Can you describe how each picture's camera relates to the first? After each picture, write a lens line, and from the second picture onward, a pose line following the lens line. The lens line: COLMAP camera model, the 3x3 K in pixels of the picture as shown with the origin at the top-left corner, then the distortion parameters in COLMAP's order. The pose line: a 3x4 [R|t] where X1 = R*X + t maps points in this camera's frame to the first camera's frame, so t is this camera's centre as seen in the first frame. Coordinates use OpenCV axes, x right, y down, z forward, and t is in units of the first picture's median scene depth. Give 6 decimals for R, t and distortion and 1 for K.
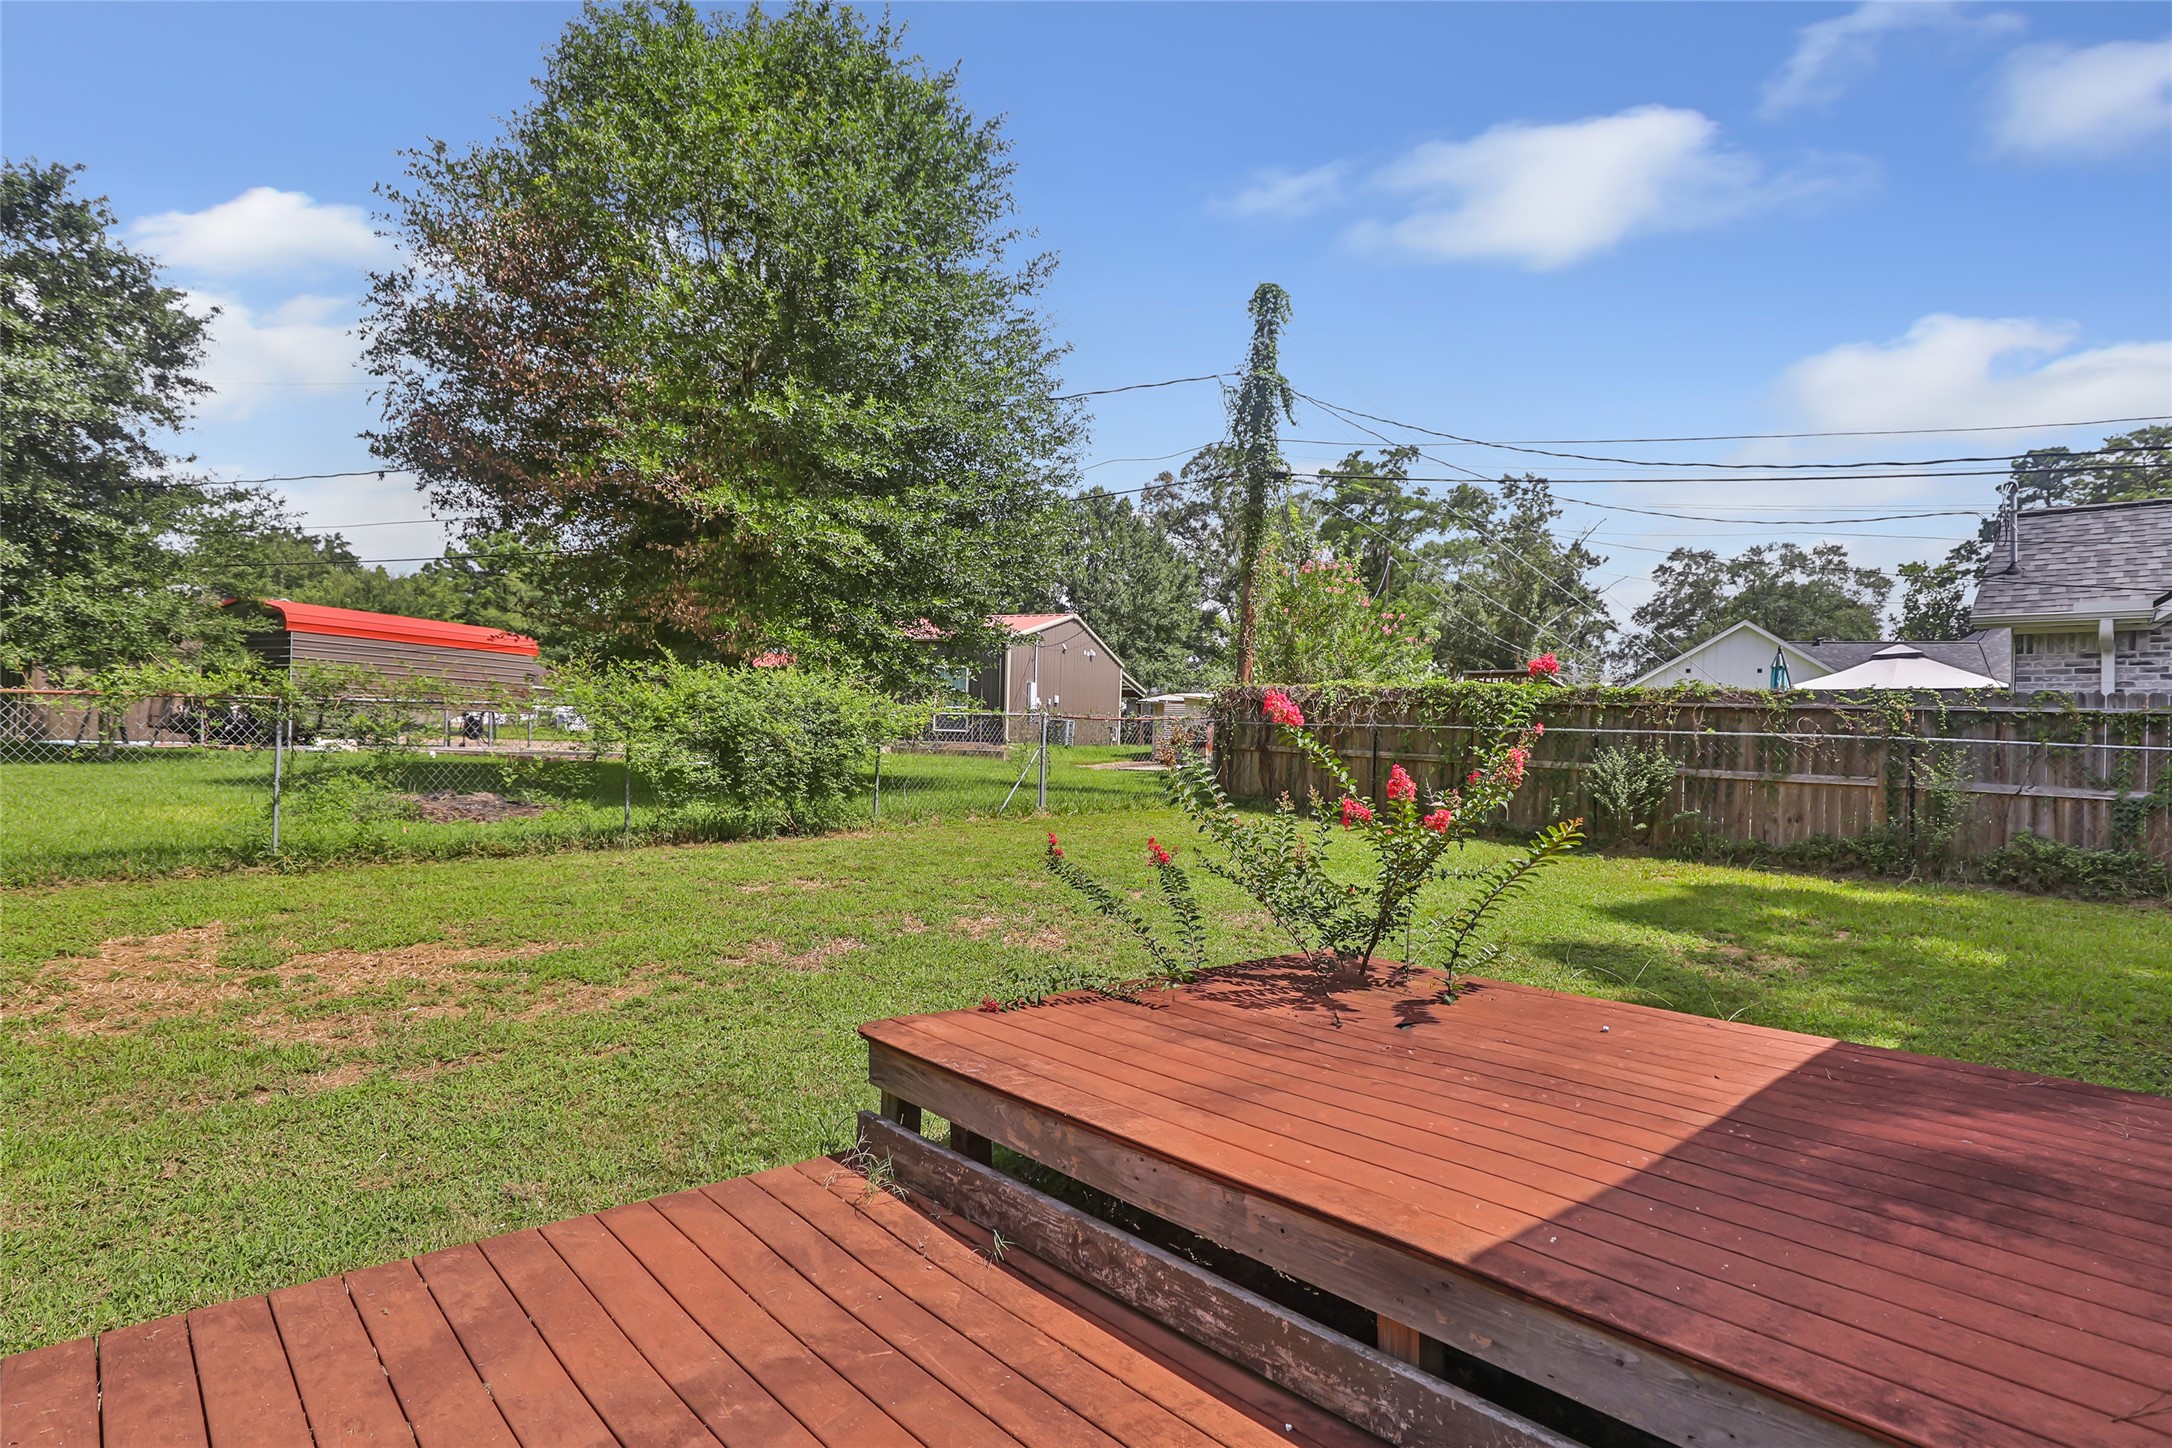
lens RADIAL K [[995.3, 0, 1081.3], [0, 995.3, 728.0], [0, 0, 1]] dist [0.004438, -0.000451]
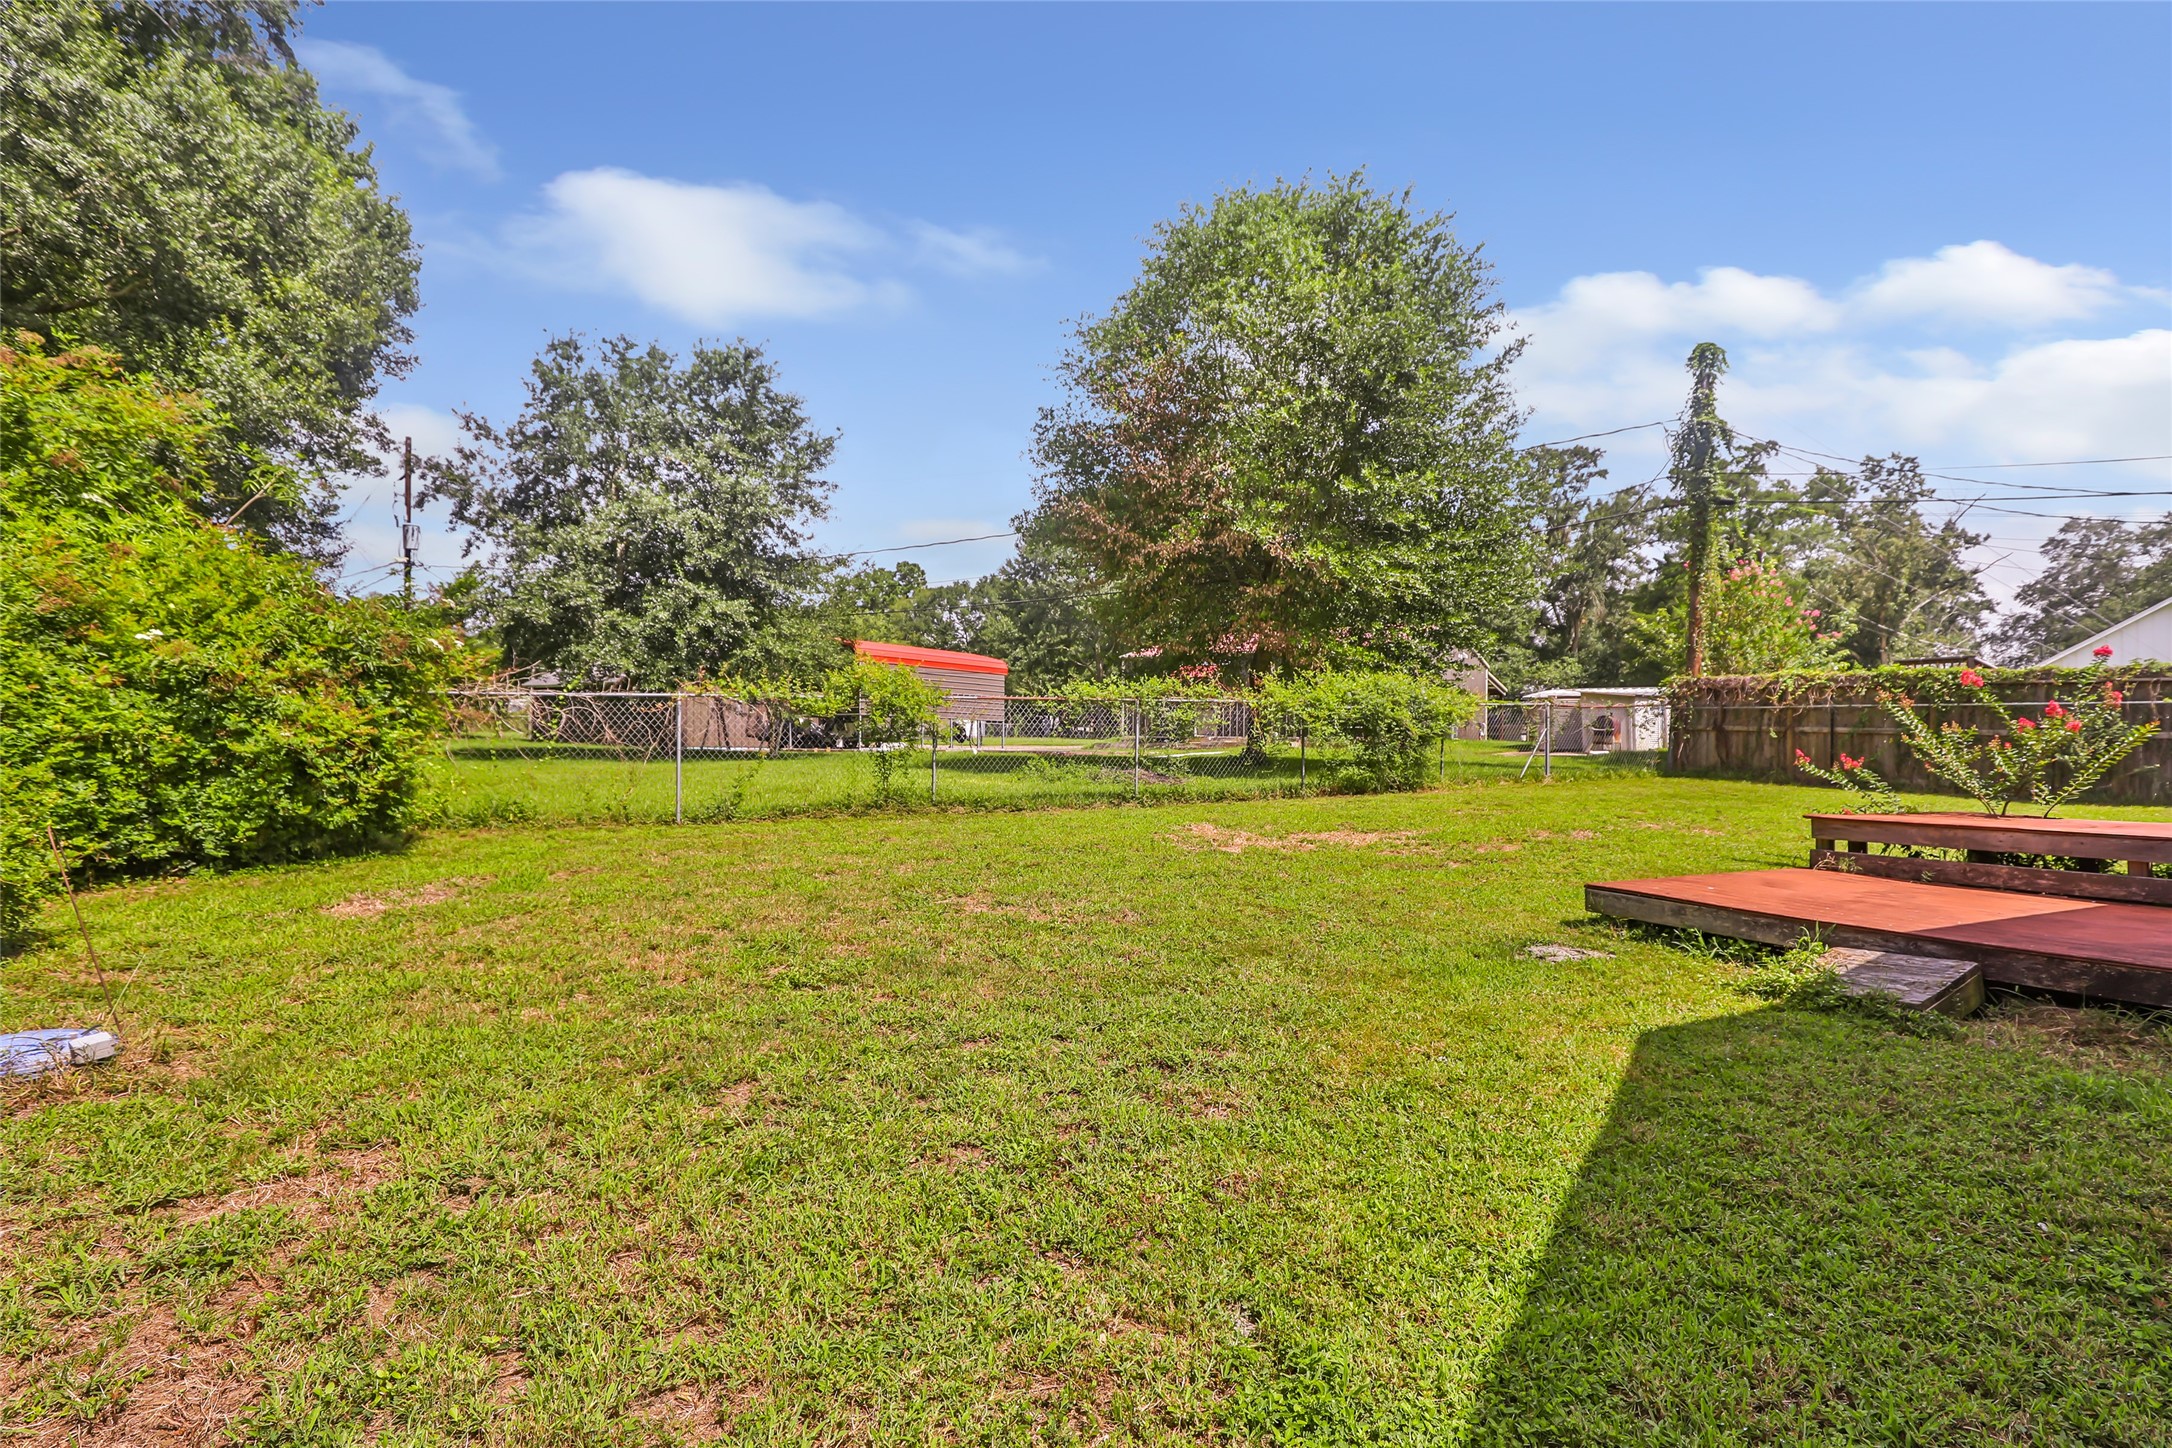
lens RADIAL K [[1051.9, 0, 1089.5], [0, 1051.9, 733.5], [0, 0, 1]] dist [0.003873, 0.001806]
pose [[0.980073, -0.021730, -0.197448, -0.119549], [0.020448, 0.999755, -0.008527, 0.008151], [0.197585, 0.004320, 0.980276, -0.156135]]
